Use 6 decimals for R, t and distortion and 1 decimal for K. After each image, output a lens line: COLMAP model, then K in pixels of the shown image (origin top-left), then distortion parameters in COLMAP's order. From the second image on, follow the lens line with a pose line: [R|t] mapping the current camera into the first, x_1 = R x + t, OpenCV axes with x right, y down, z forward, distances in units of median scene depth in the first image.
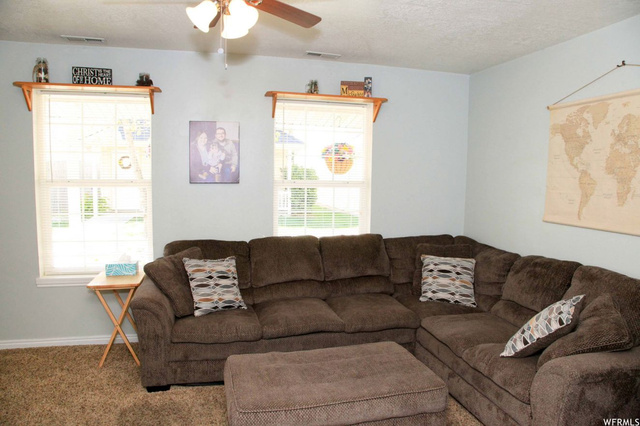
lens RADIAL K [[453.8, 0, 318.1], [0, 453.8, 210.1], [0, 0, 1]] dist [-0.067208, 0.048372]
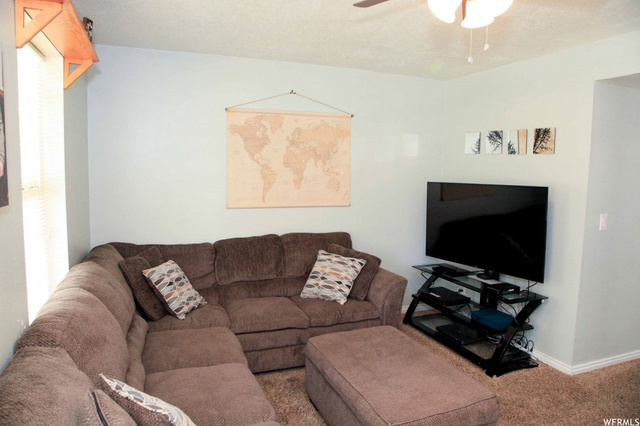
lens RADIAL K [[453.8, 0, 320.6], [0, 453.8, 211.3], [0, 0, 1]] dist [-0.067208, 0.048372]
pose [[-0.145196, -0.107076, 0.983592, -0.872679], [0.069190, 0.990594, 0.118052, -0.114327], [-0.986981, 0.085196, -0.136422, 1.196693]]
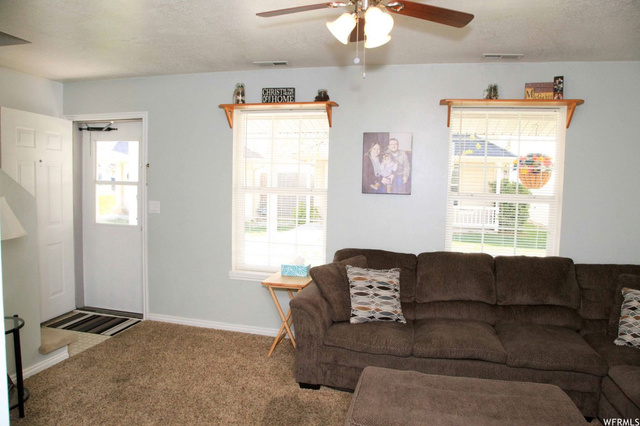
lens RADIAL K [[453.8, 0, 317.7], [0, 453.8, 211.8], [0, 0, 1]] dist [-0.067208, 0.048372]
pose [[0.893877, 0.040690, -0.446462, 0.092356], [-0.051877, 0.998571, -0.012856, 0.001070], [0.445301, 0.034653, 0.894710, 0.035663]]
